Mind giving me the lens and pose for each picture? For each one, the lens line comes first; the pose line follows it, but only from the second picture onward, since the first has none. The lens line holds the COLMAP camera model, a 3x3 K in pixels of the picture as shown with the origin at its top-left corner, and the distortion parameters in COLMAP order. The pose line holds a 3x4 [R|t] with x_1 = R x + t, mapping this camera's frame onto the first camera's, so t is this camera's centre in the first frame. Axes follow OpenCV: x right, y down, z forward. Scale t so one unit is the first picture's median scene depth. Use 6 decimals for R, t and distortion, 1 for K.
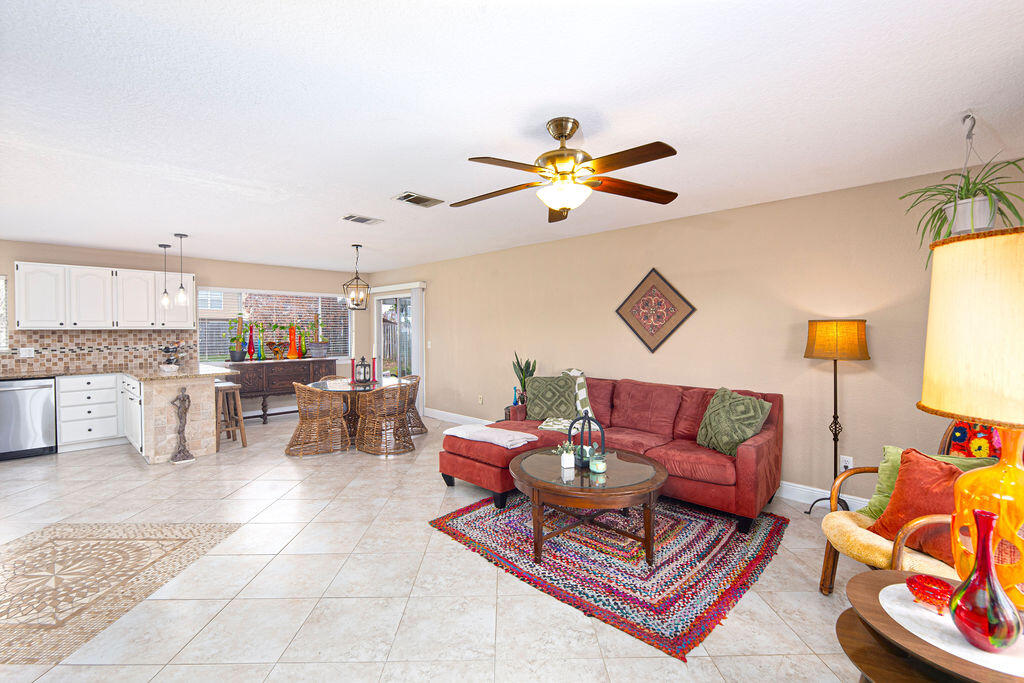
lens RADIAL K [[448.5, 0, 509.6], [0, 448.5, 334.1], [0, 0, 1]] dist [0.001407, -0.000597]
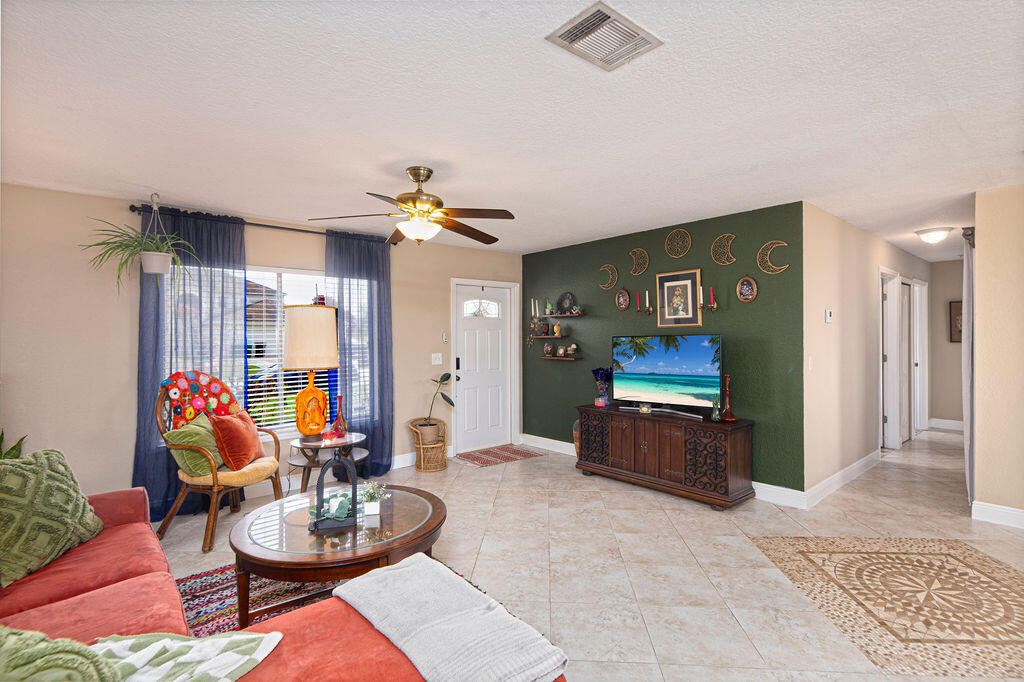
lens RADIAL K [[487.2, 0, 510.9], [0, 487.2, 334.7], [0, 0, 1]] dist [-0.002161, -0.000116]
pose [[-0.996170, 0.008823, 0.086996, -0.102384], [0.009717, 0.999904, 0.009851, -0.012873], [-0.086901, 0.010658, -0.996160, 0.975310]]
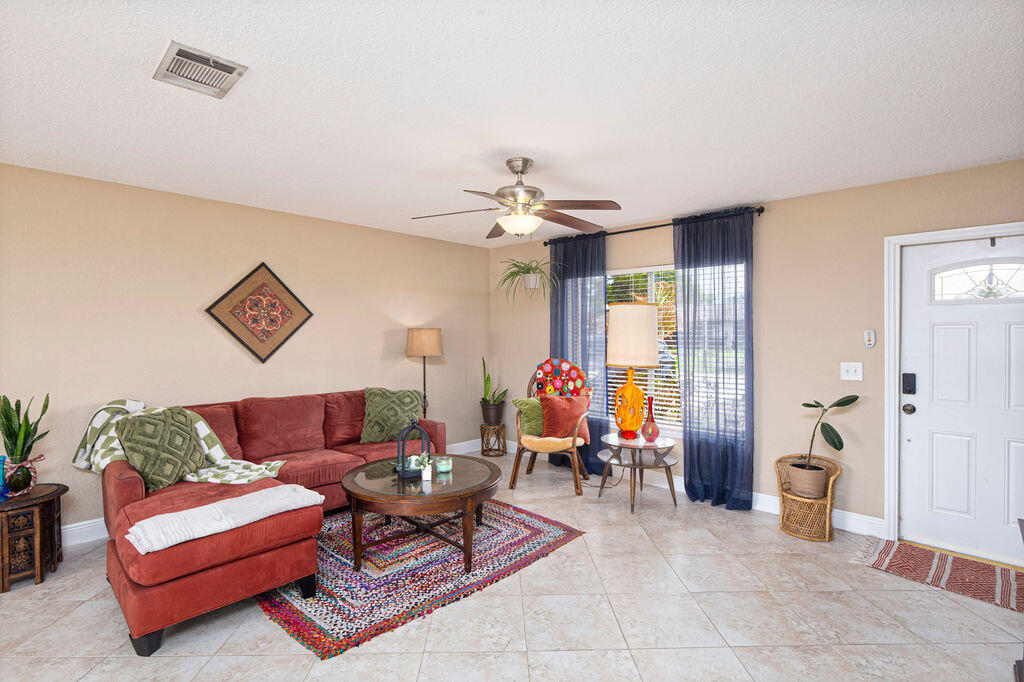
lens RADIAL K [[487.2, 0, 510.9], [0, 487.2, 334.7], [0, 0, 1]] dist [-0.002161, -0.000116]
pose [[-0.013049, -0.003177, 0.999910, -0.488497], [0.009143, 0.999953, 0.003296, -0.008072], [-0.999873, 0.009186, -0.013019, 0.442080]]
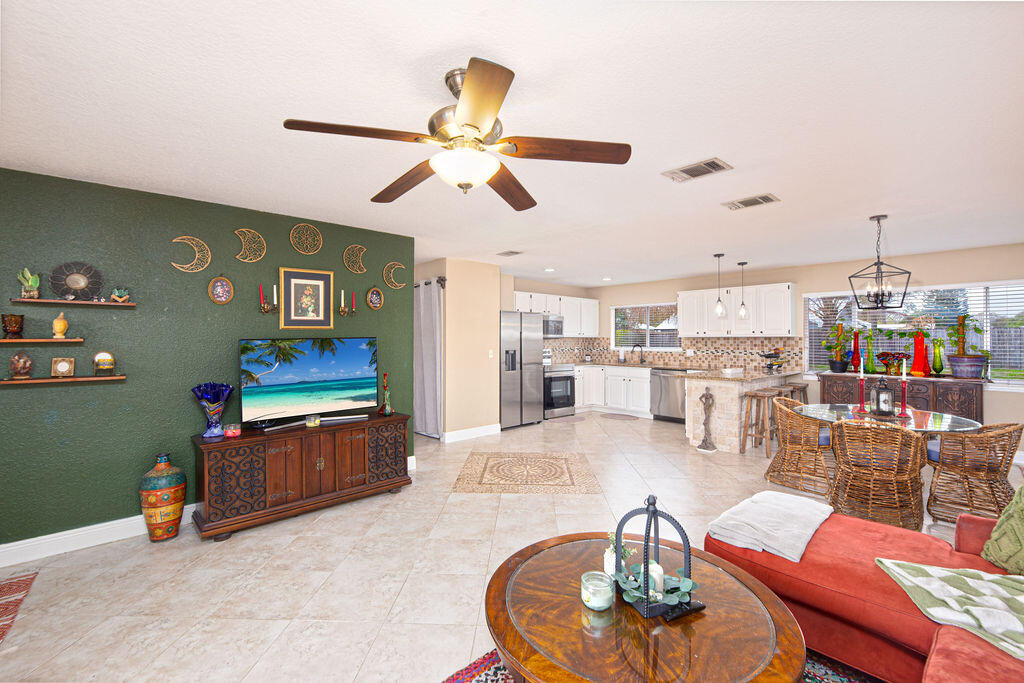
lens RADIAL K [[441.4, 0, 514.5], [0, 441.4, 336.6], [0, 0, 1]] dist [-0.005301, -0.000772]
pose [[-0.044139, 0.000219, -0.999025, 0.374472], [-0.009140, 0.999958, 0.000623, -0.006757], [0.998984, 0.009159, -0.044135, 0.474591]]
